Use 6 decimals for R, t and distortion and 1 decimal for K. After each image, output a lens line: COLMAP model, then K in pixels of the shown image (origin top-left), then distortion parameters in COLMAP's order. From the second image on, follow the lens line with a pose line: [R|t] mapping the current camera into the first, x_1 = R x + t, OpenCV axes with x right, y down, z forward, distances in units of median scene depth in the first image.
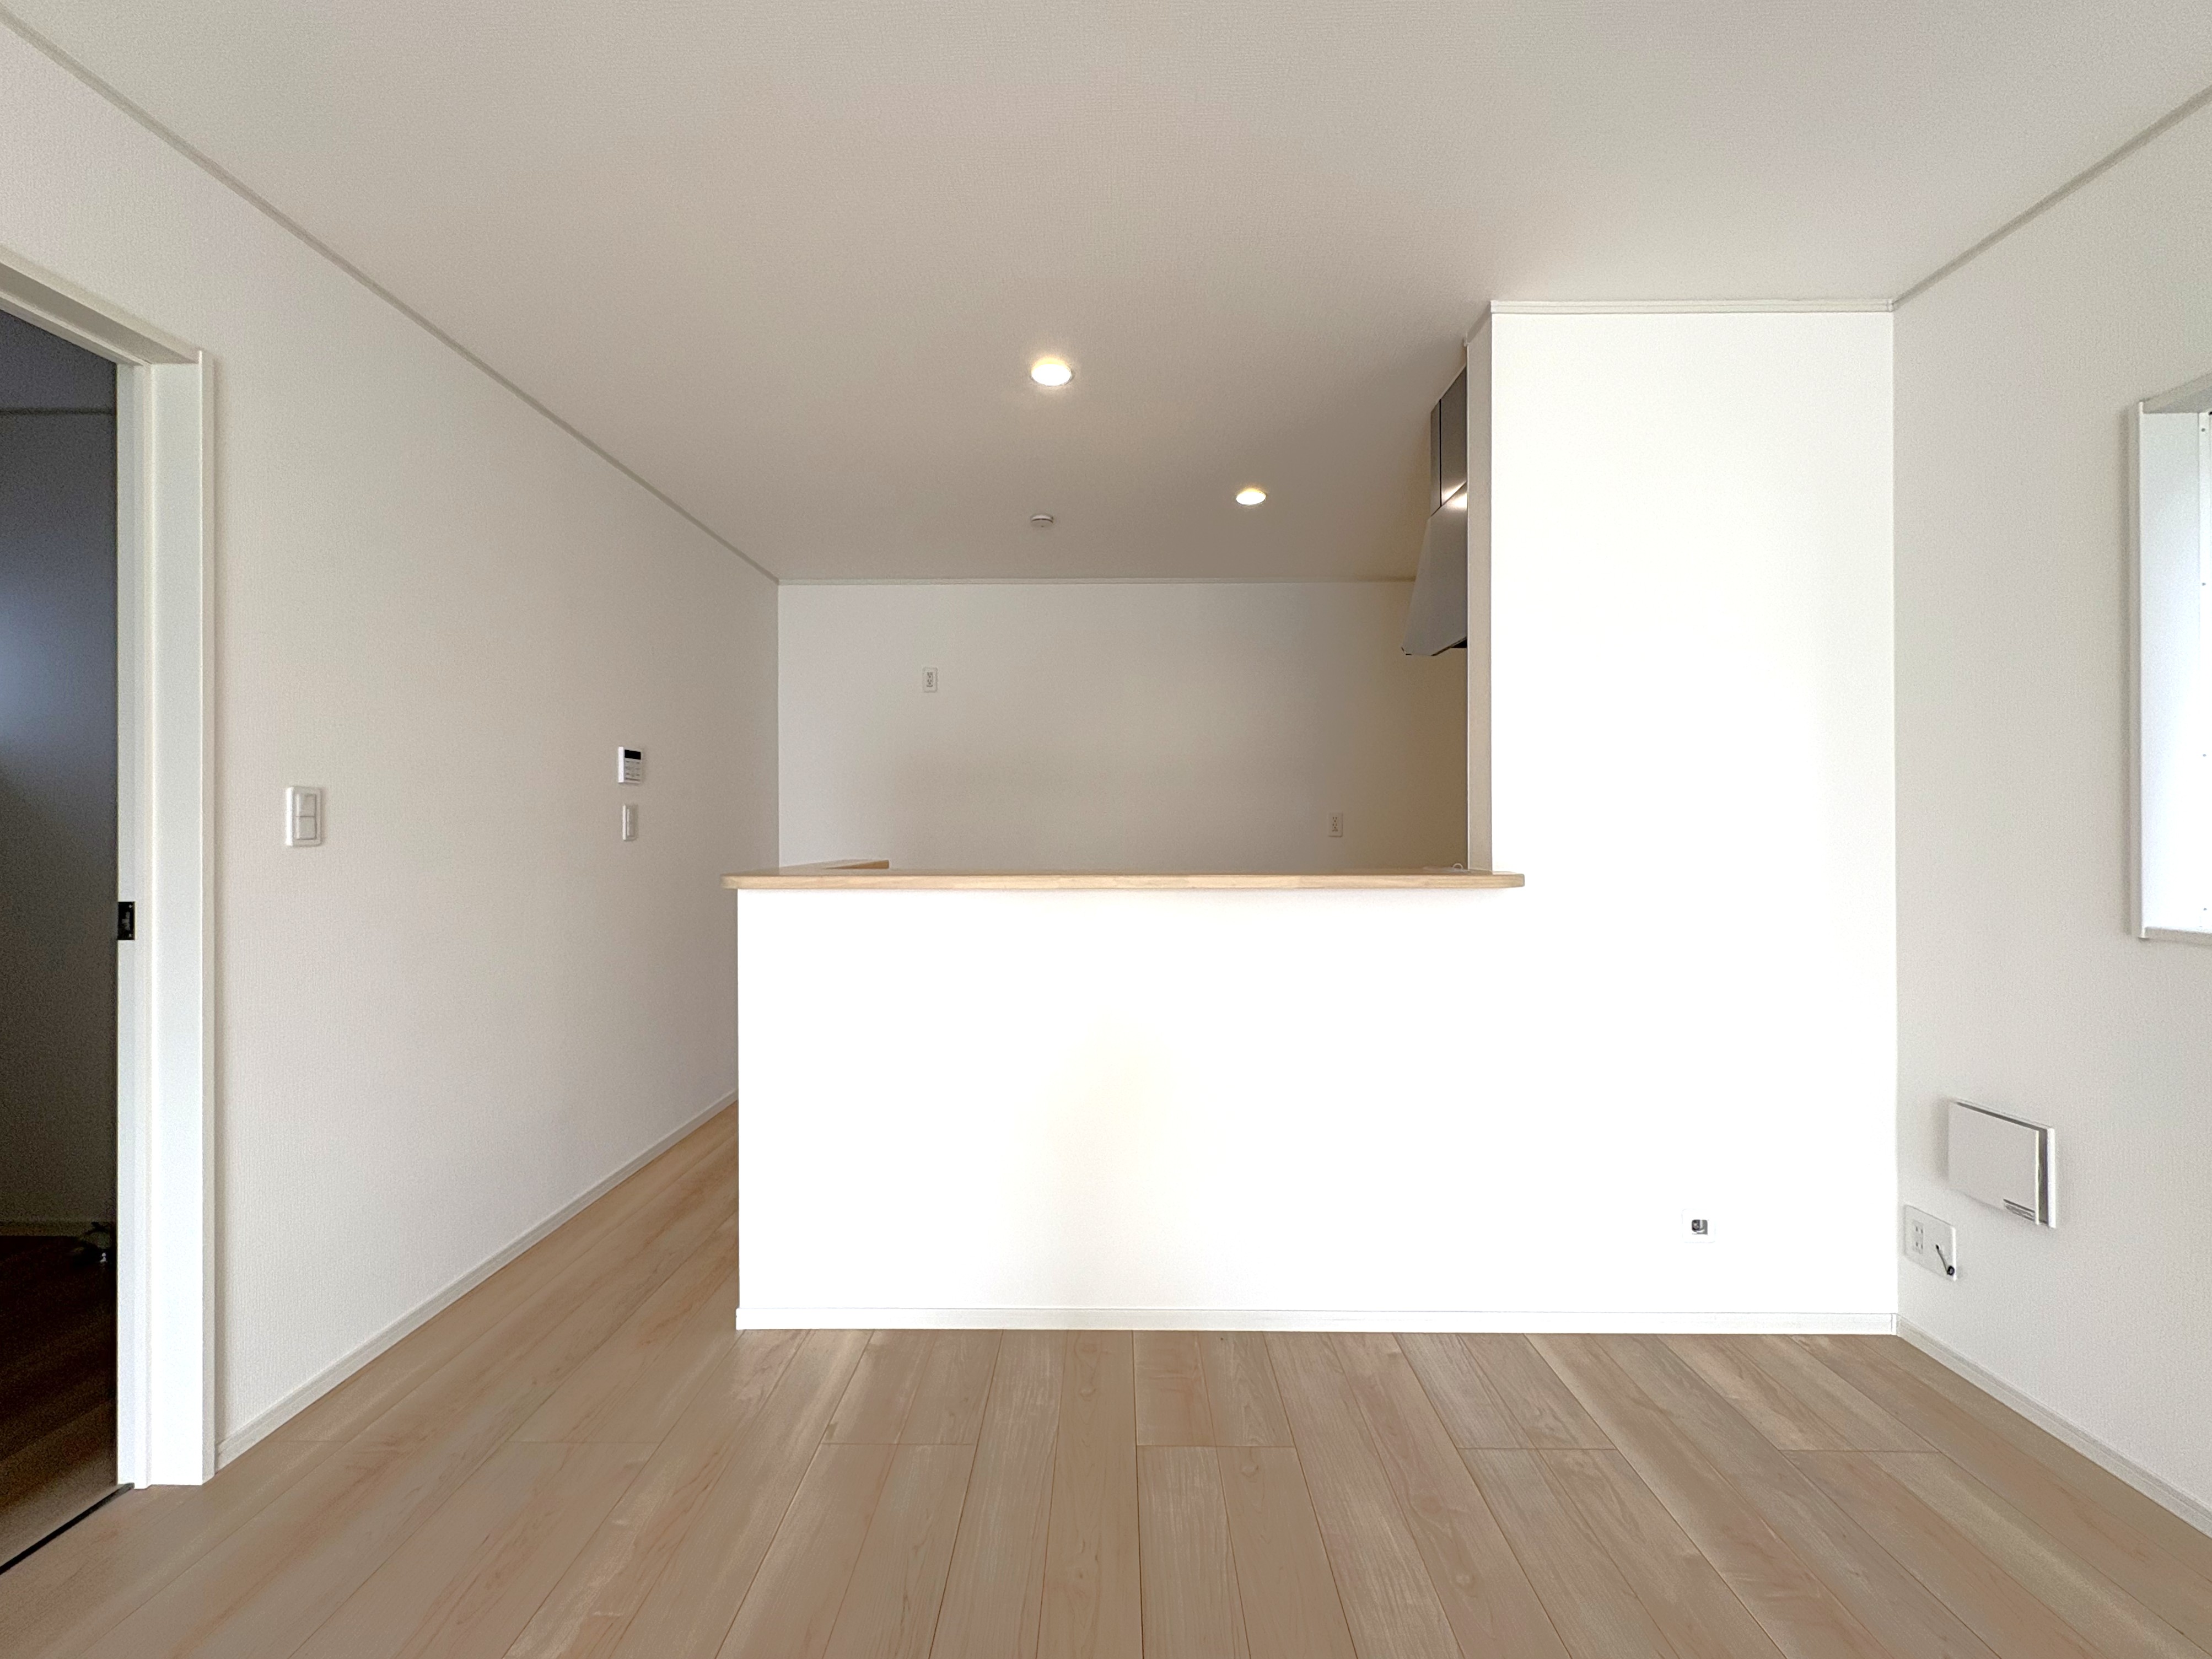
lens RADIAL K [[884.0, 0, 1103.0], [0, 884.0, 834.4], [0, 0, 1]] dist [-0.001680, 0.000119]
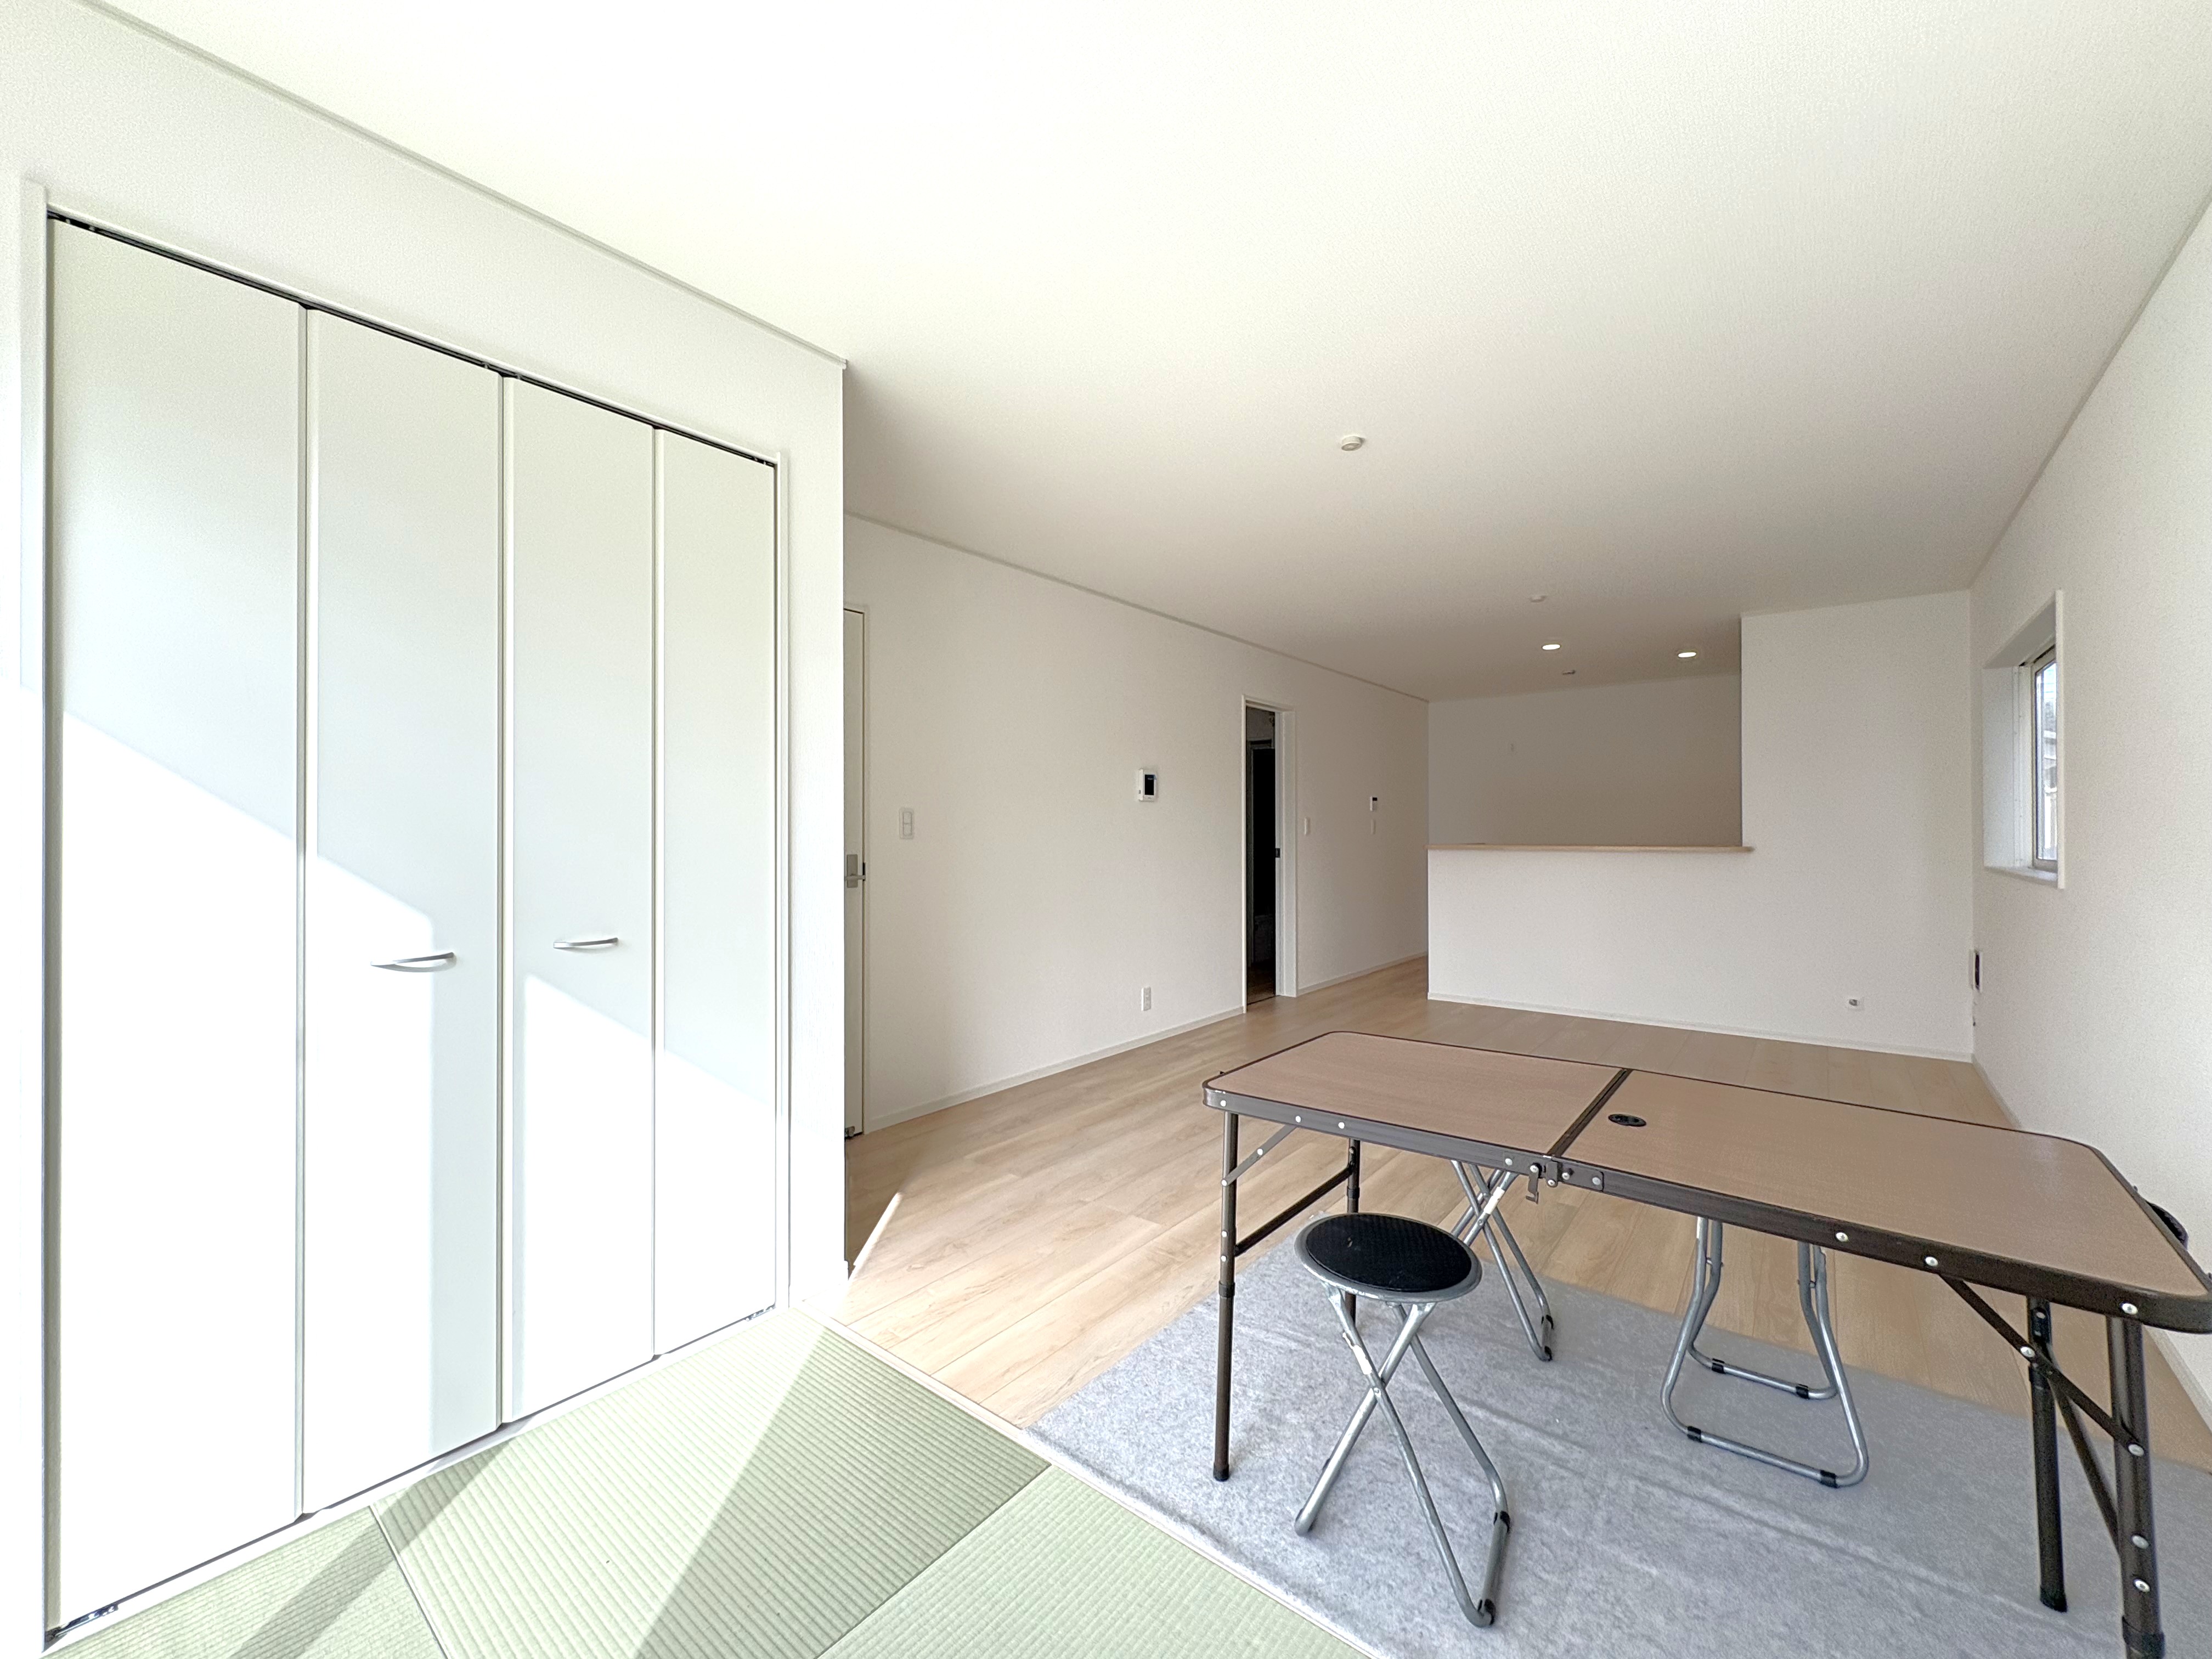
lens RADIAL K [[884.0, 0, 1103.0], [0, 884.0, 834.4], [0, 0, 1]] dist [-0.001680, 0.000119]
pose [[0.785797, 0.002428, -0.618480, 0.561151], [-0.002985, 0.999996, 0.000133, 0.013356], [0.618477, 0.001742, 0.785801, -2.005663]]
